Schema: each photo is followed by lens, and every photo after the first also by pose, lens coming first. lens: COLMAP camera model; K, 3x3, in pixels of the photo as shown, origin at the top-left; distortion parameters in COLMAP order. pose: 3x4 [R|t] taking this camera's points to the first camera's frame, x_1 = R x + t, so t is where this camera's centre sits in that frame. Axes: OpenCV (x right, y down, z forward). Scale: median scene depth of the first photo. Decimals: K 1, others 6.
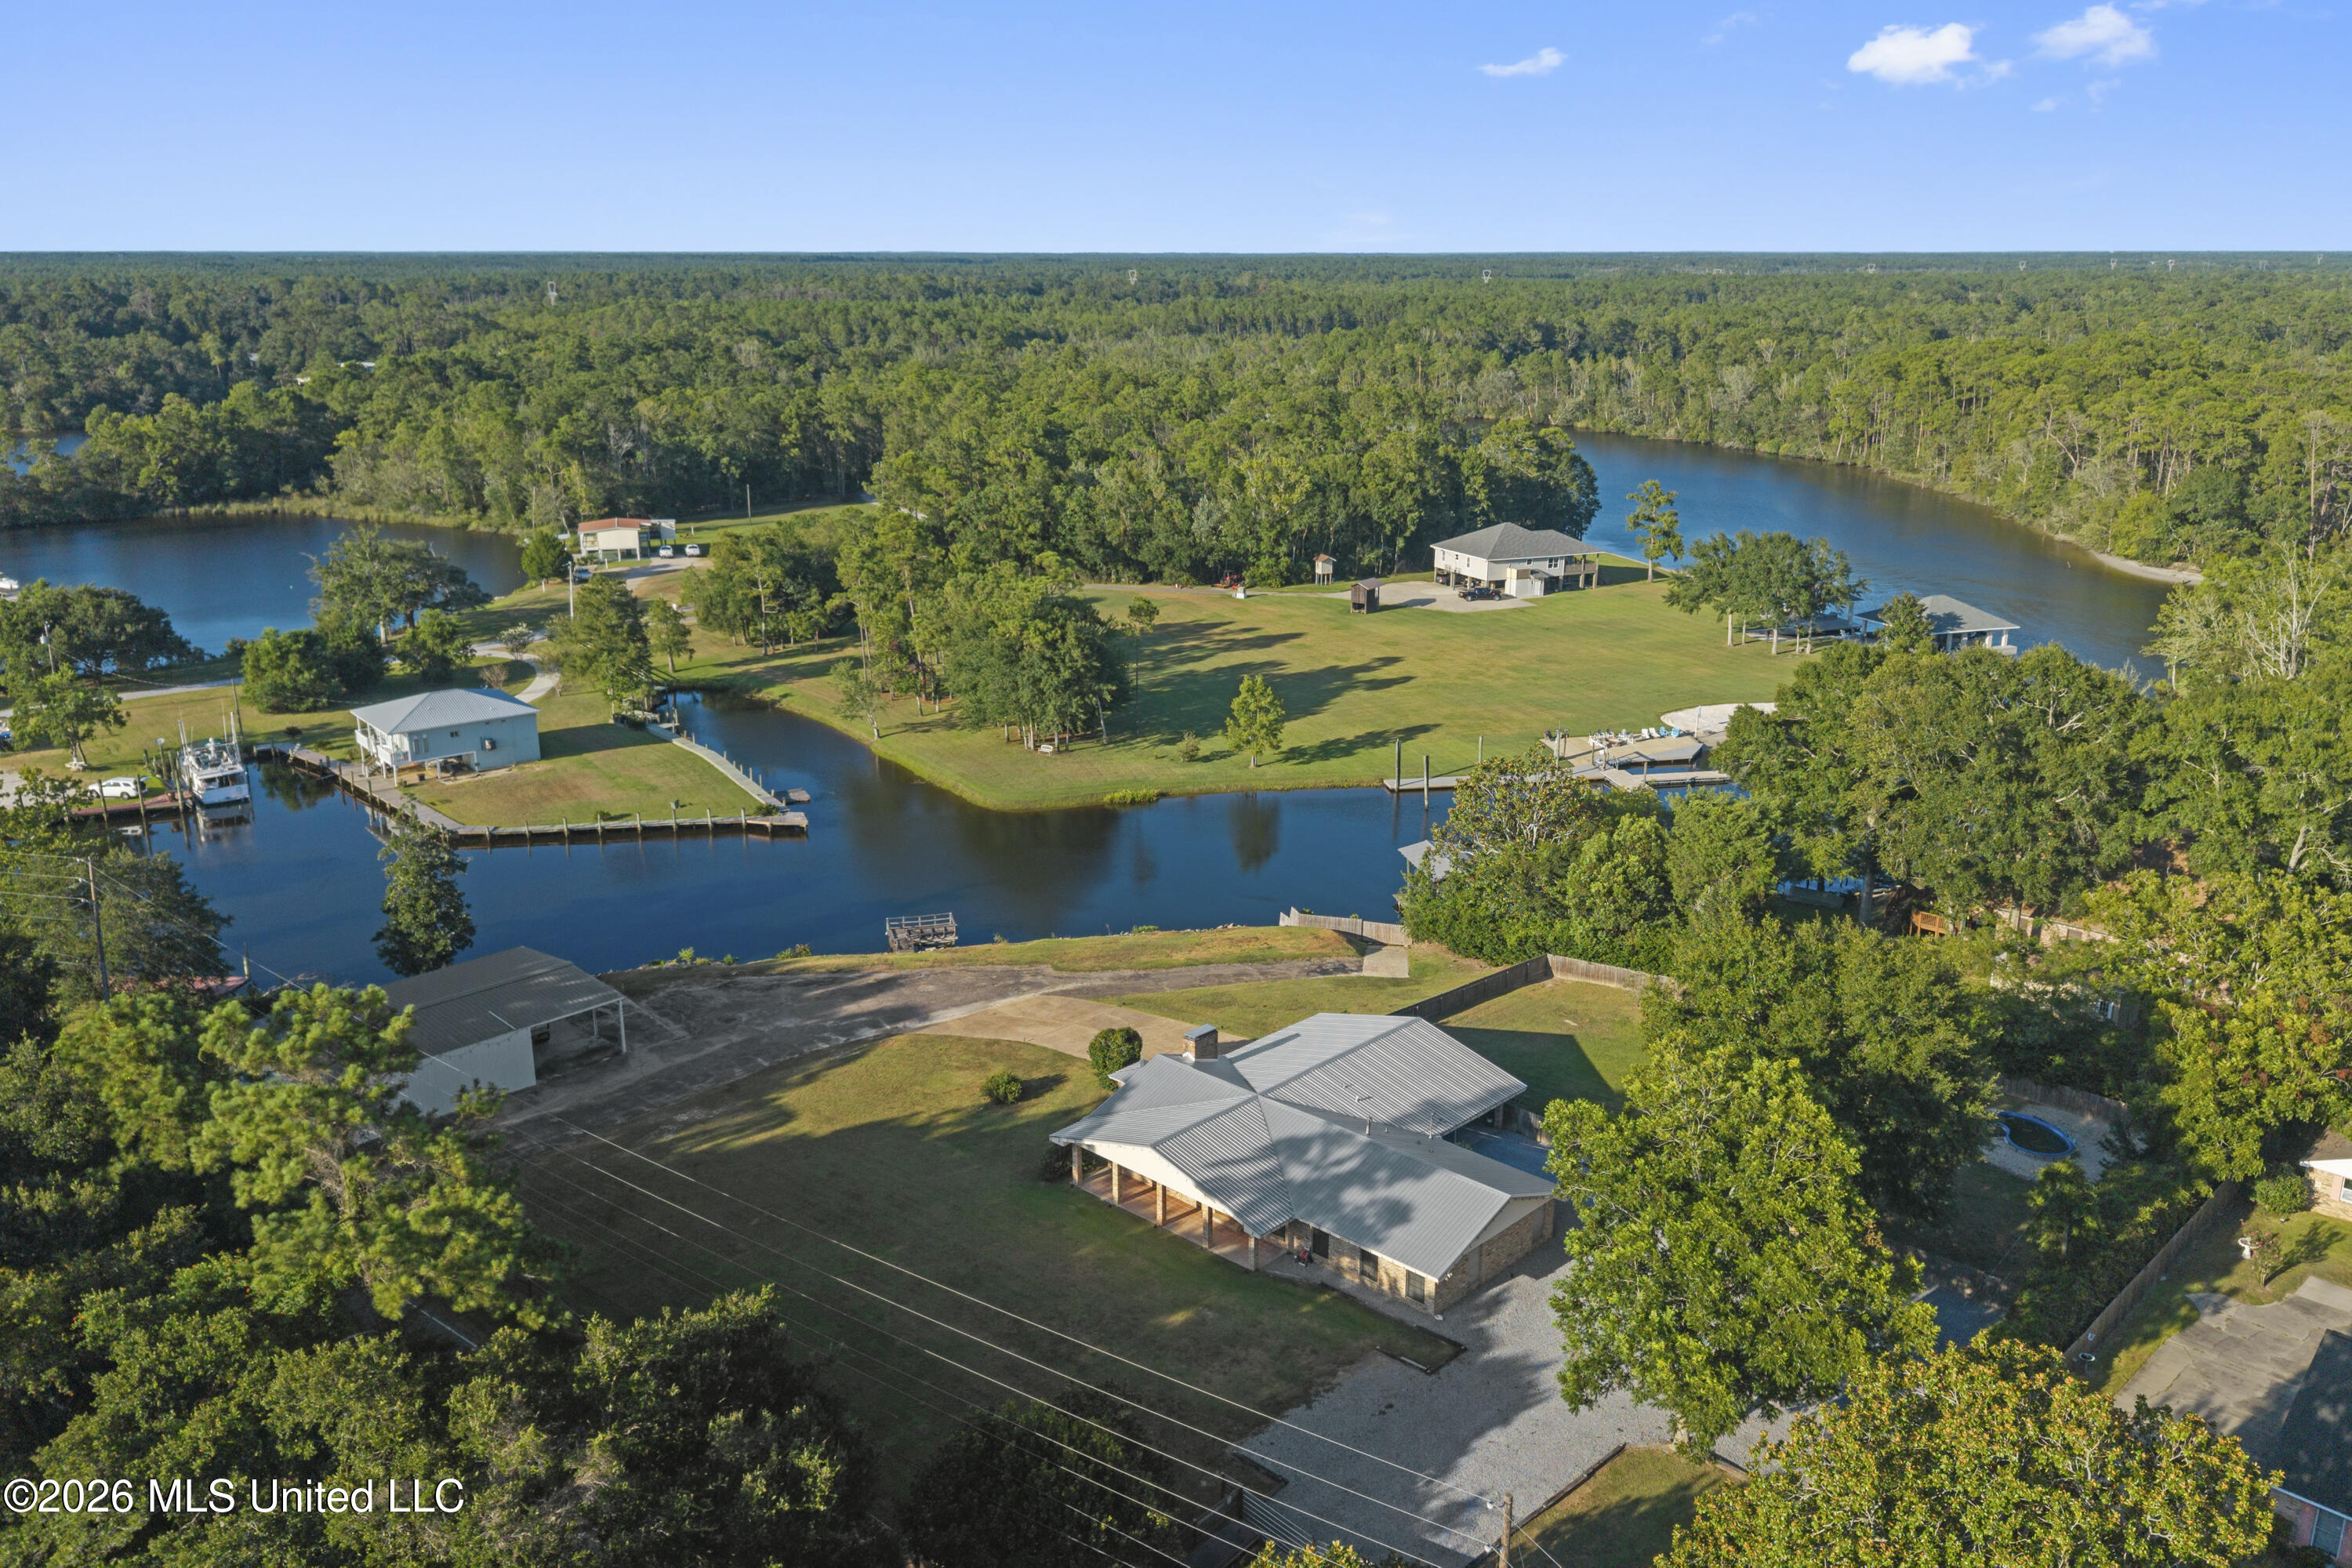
lens RADIAL K [[1860.0, 0, 1182.4], [0, 1860.0, 785.8], [0, 0, 1]] dist [0.014608, 0.004369]
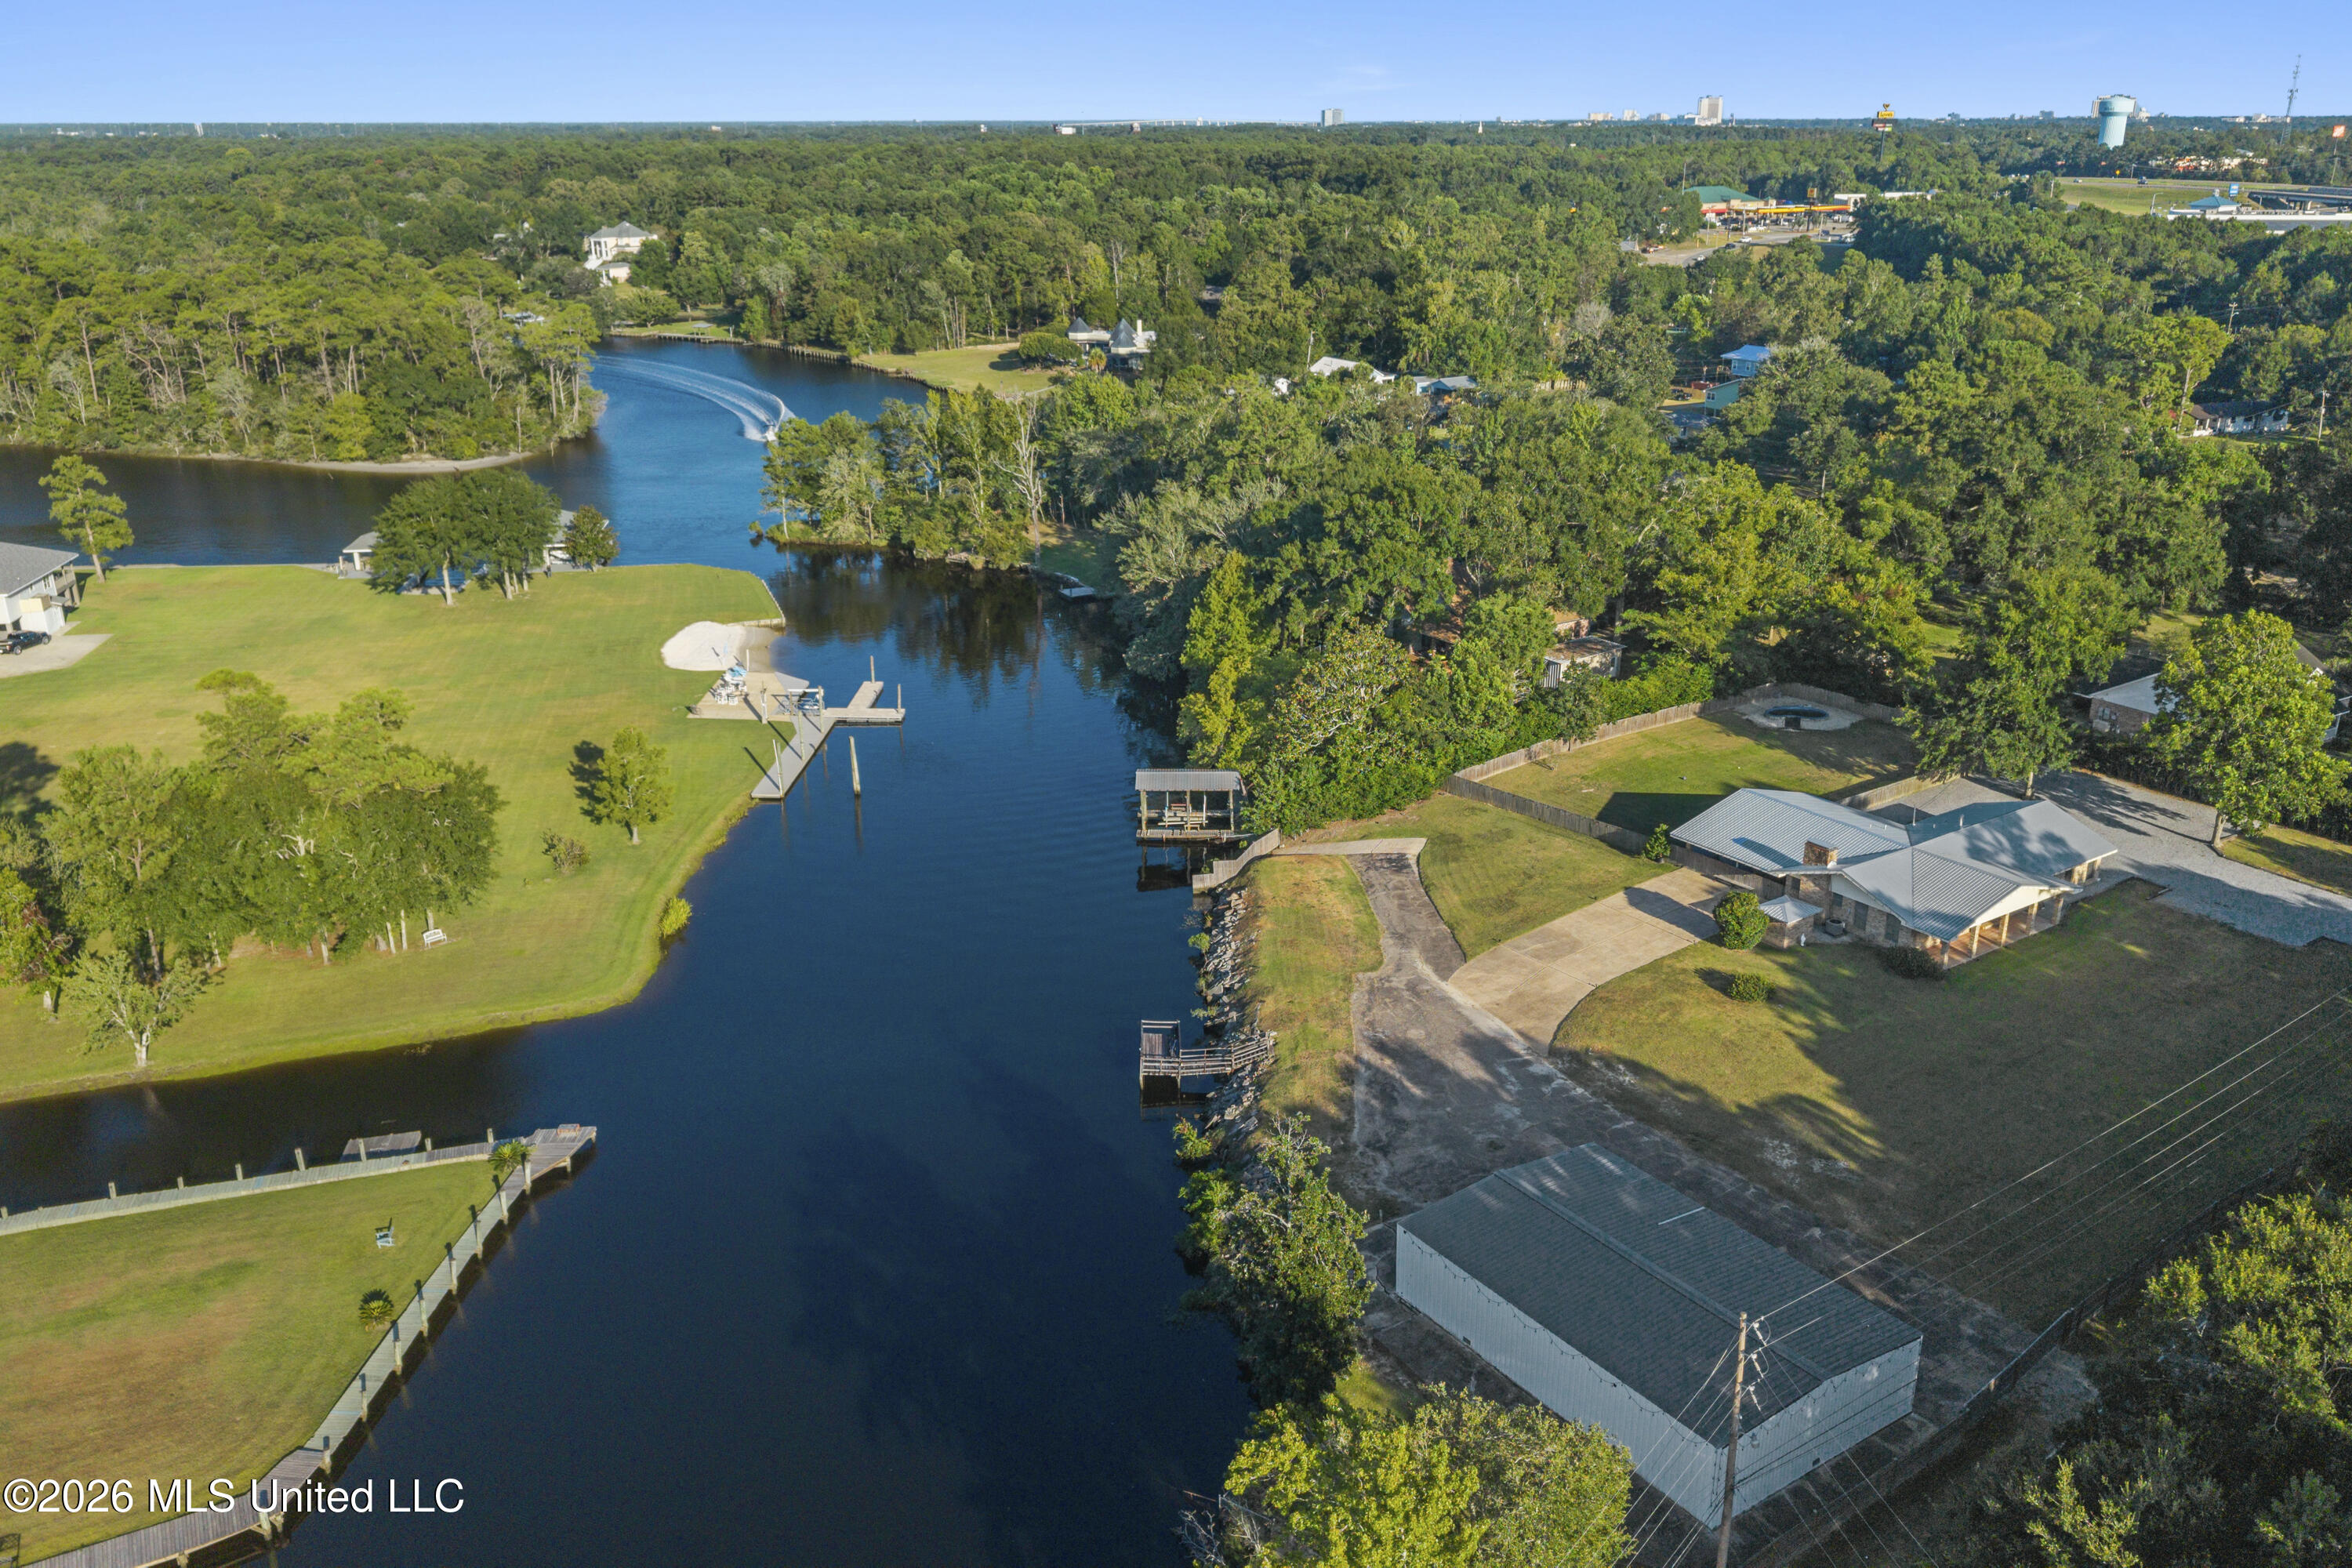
lens RADIAL K [[1868.9, 0, 1170.4], [0, 1868.9, 783.5], [0, 0, 1]] dist [0.047088, -0.046467]
pose [[0.215761, -0.327263, 0.919971, -0.431136], [0.269427, 0.925540, 0.266055, -0.124048], [-0.938539, 0.190460, 0.287869, 0.373945]]
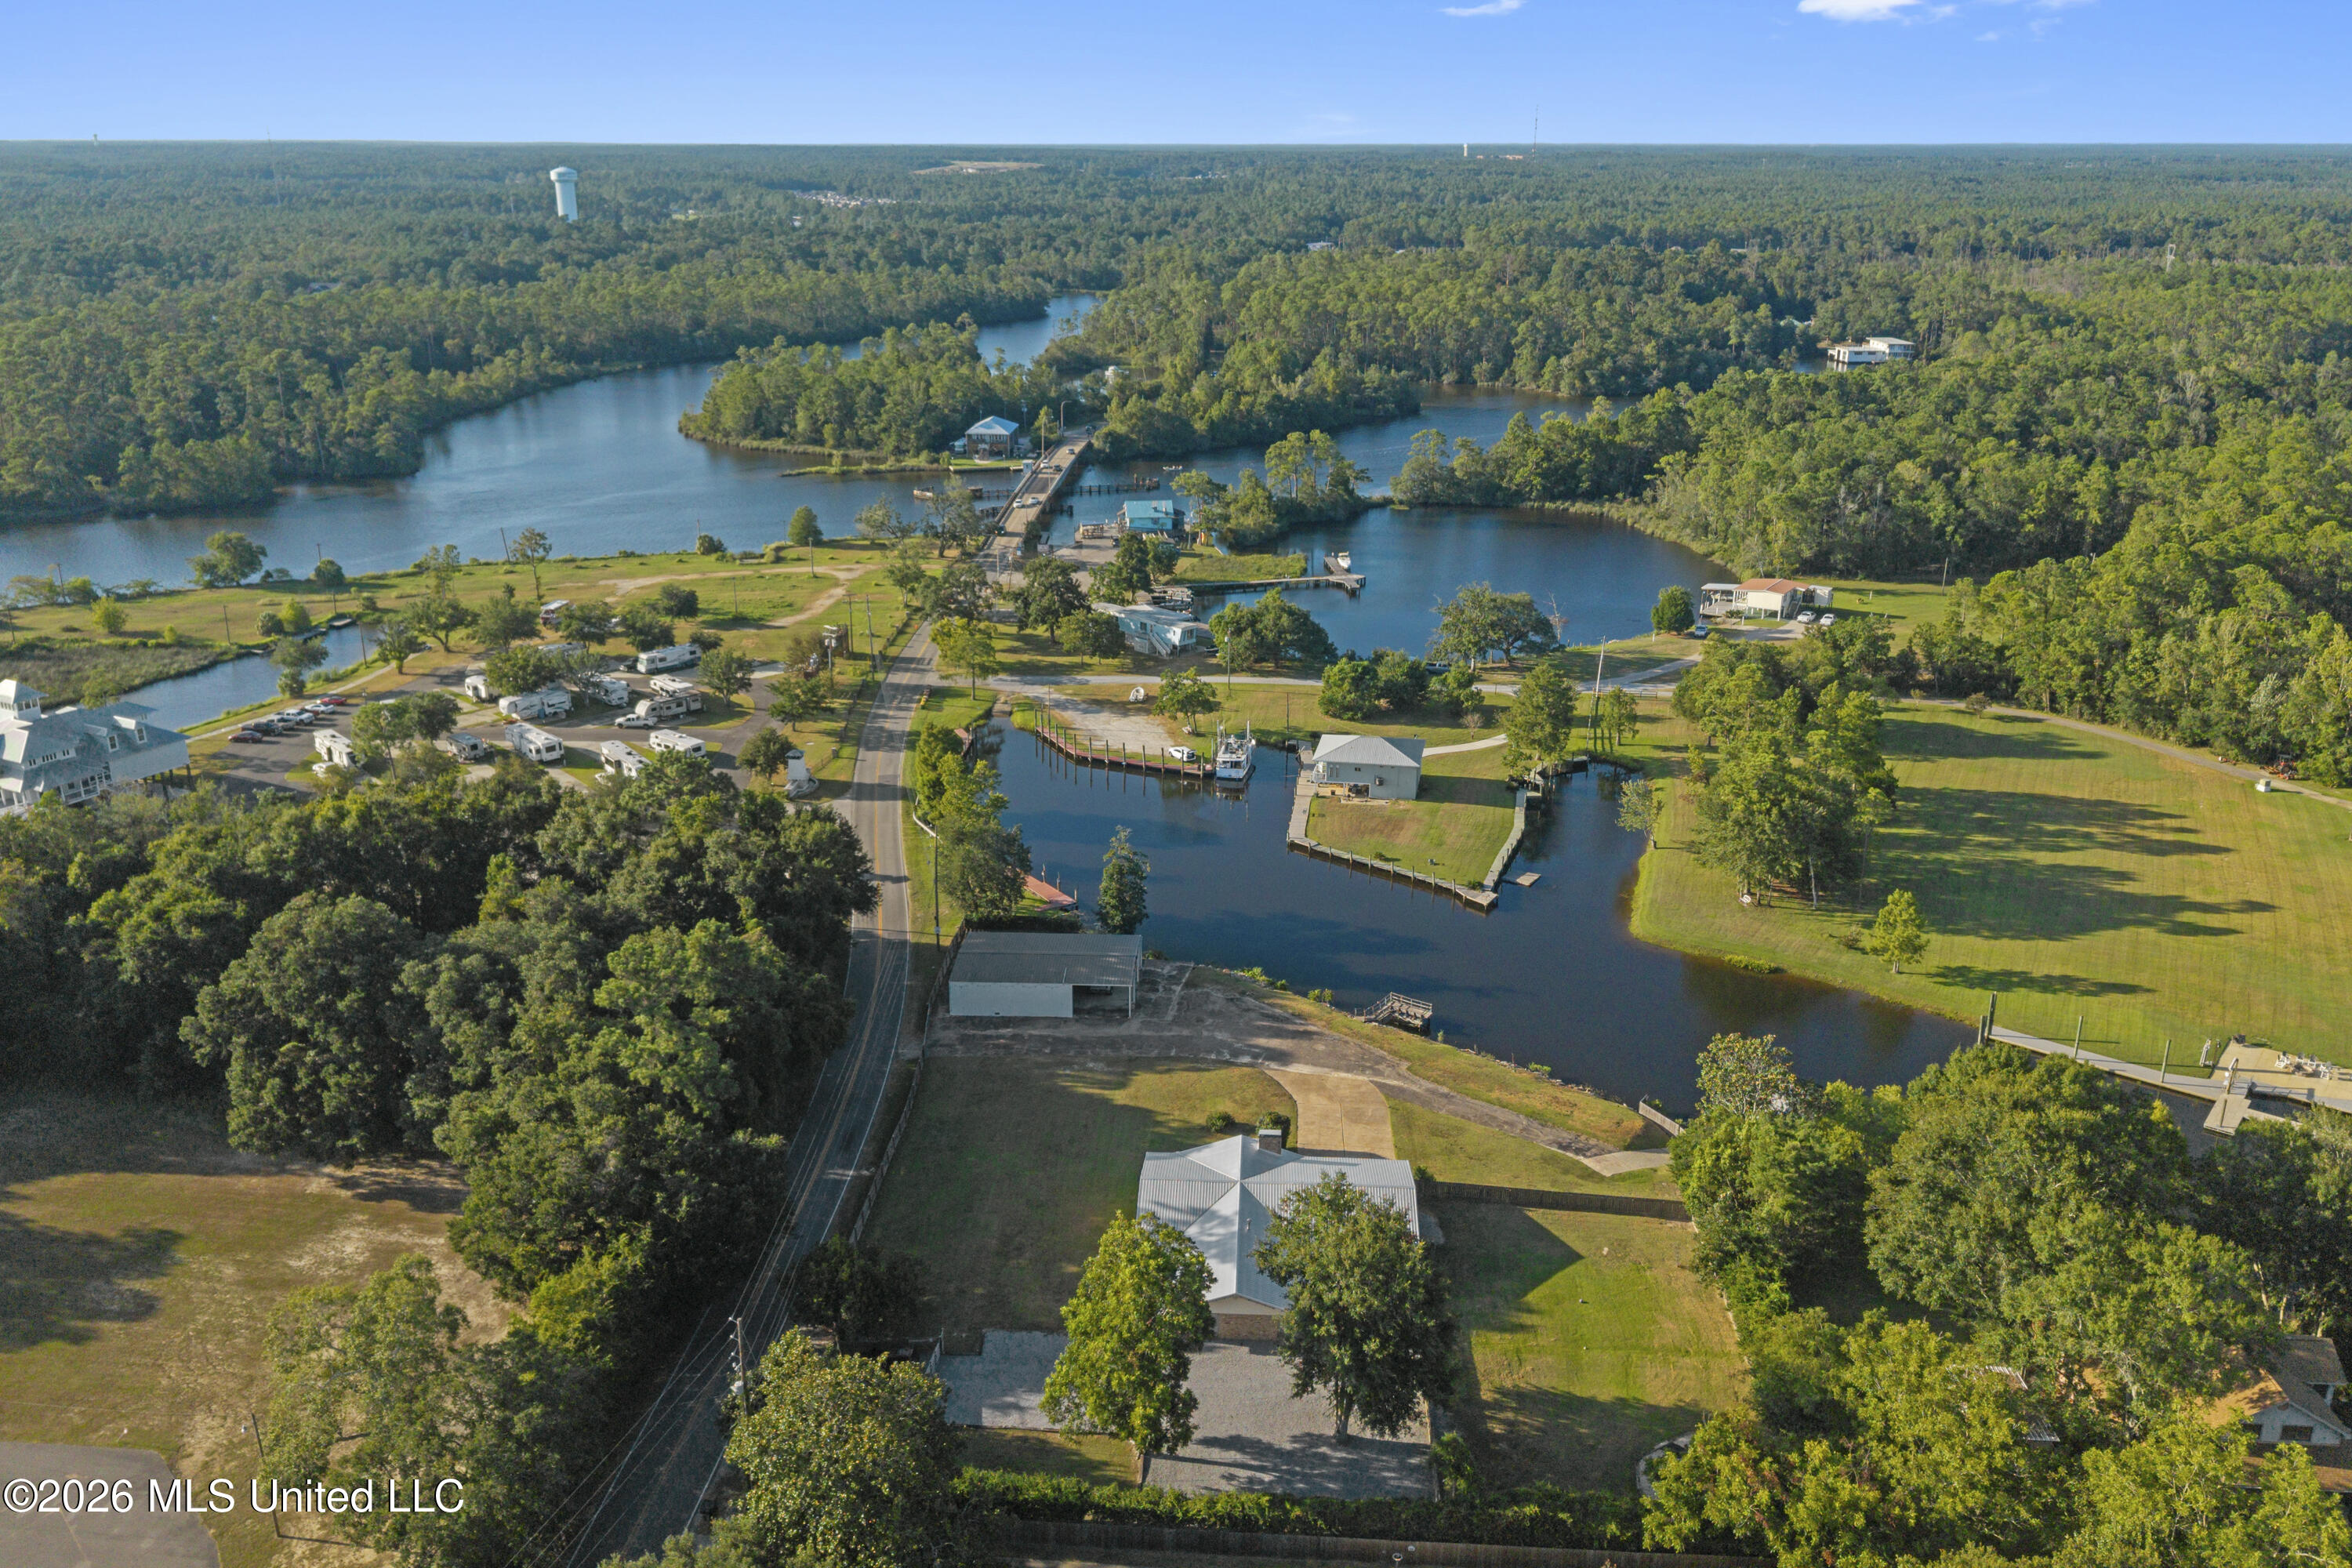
lens RADIAL K [[1861.9, 0, 1171.7], [0, 1861.9, 777.9], [0, 0, 1]] dist [0.066425, -0.094230]
pose [[0.642571, 0.244425, -0.726195, 0.364690], [-0.207606, 0.967842, 0.142060, -0.127739], [0.737565, 0.059479, 0.672652, -0.040637]]
